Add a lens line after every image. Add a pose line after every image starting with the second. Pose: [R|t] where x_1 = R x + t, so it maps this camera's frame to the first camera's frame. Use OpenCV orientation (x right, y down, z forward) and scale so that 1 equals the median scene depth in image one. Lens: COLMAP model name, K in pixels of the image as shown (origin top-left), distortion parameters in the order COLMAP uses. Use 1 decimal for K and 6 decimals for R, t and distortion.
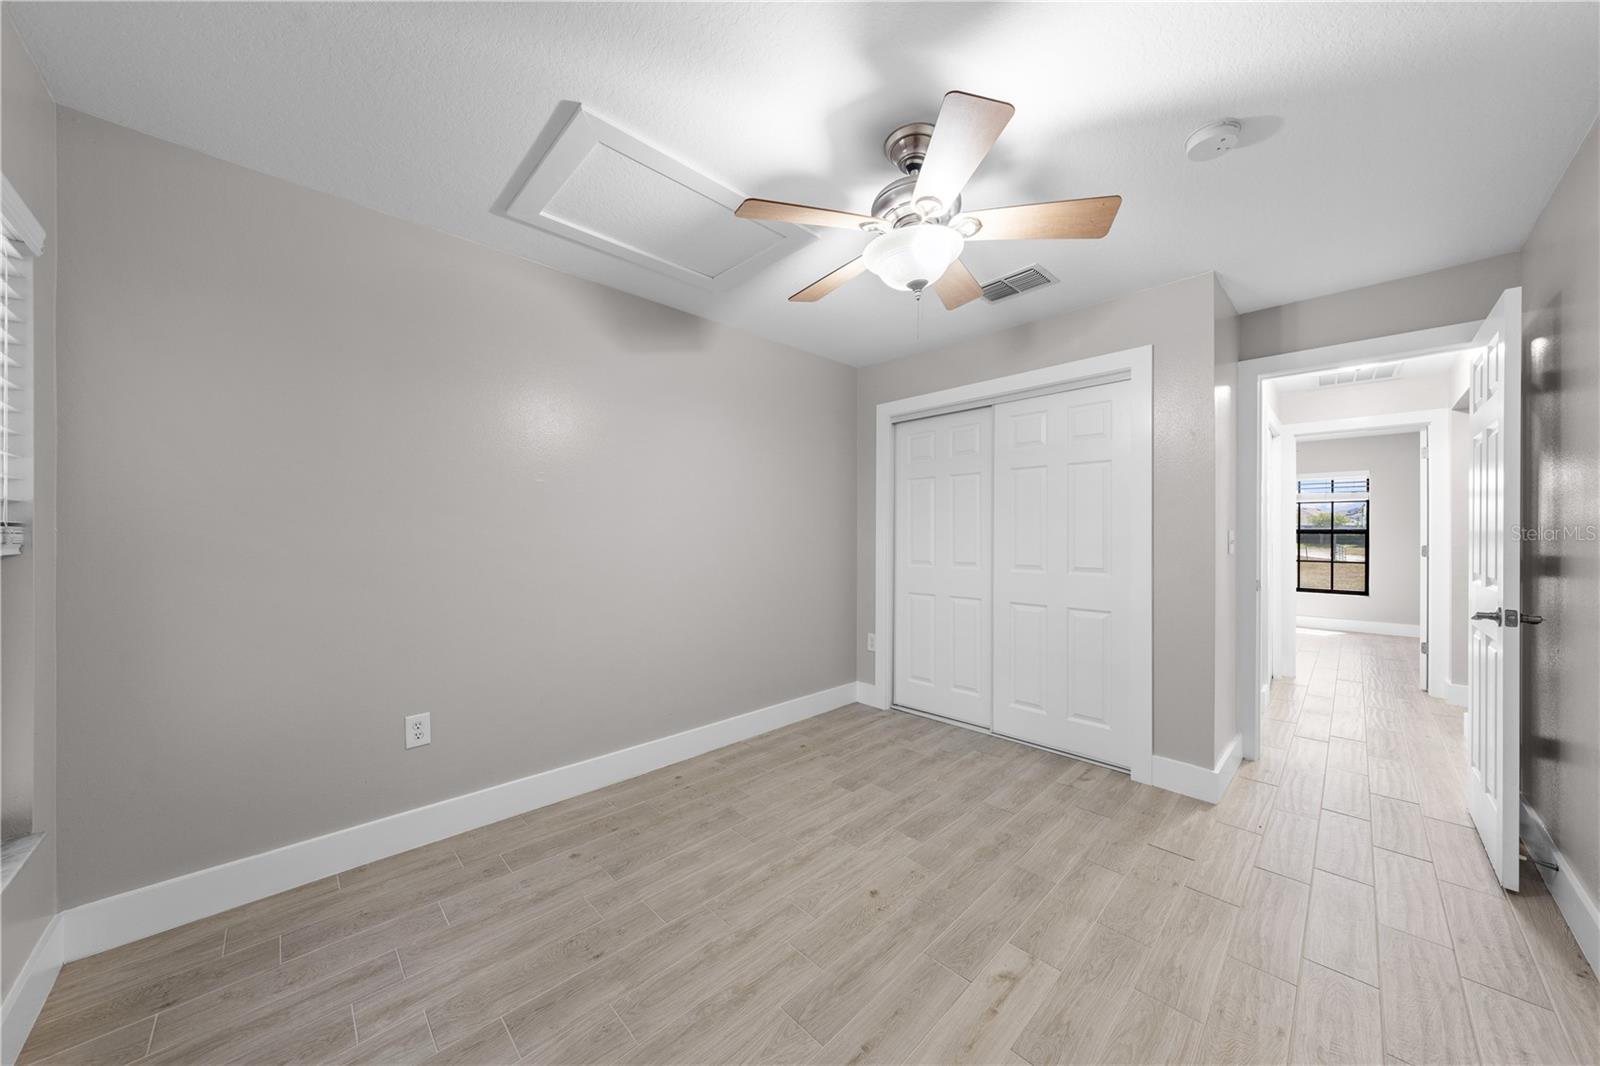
lens RADIAL K [[540.2, 0, 801.0], [0, 540.2, 531.9], [0, 0, 1]] dist [-0.004037, -0.000115]
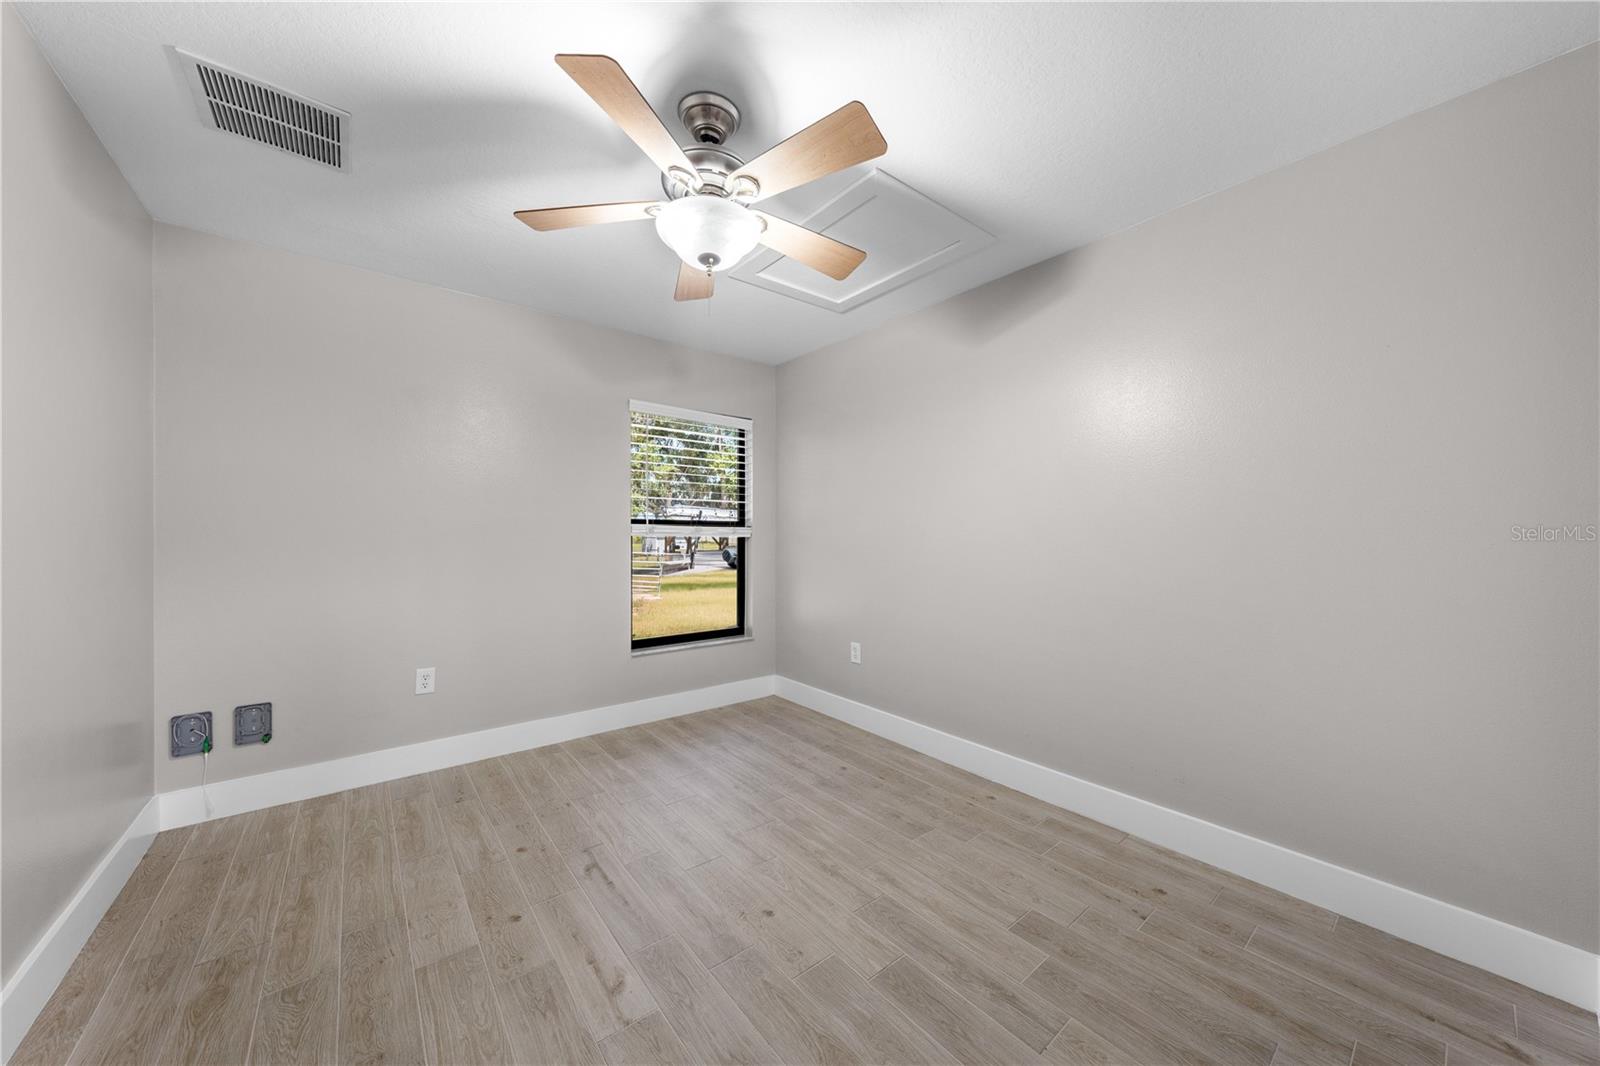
lens RADIAL K [[540.2, 0, 801.0], [0, 540.2, 531.9], [0, 0, 1]] dist [-0.004037, -0.000115]
pose [[-0.076252, -0.004334, -0.997079, 0.844952], [-0.003486, 0.999986, -0.004080, 0.014513], [0.997082, 0.003164, -0.076266, 0.897568]]
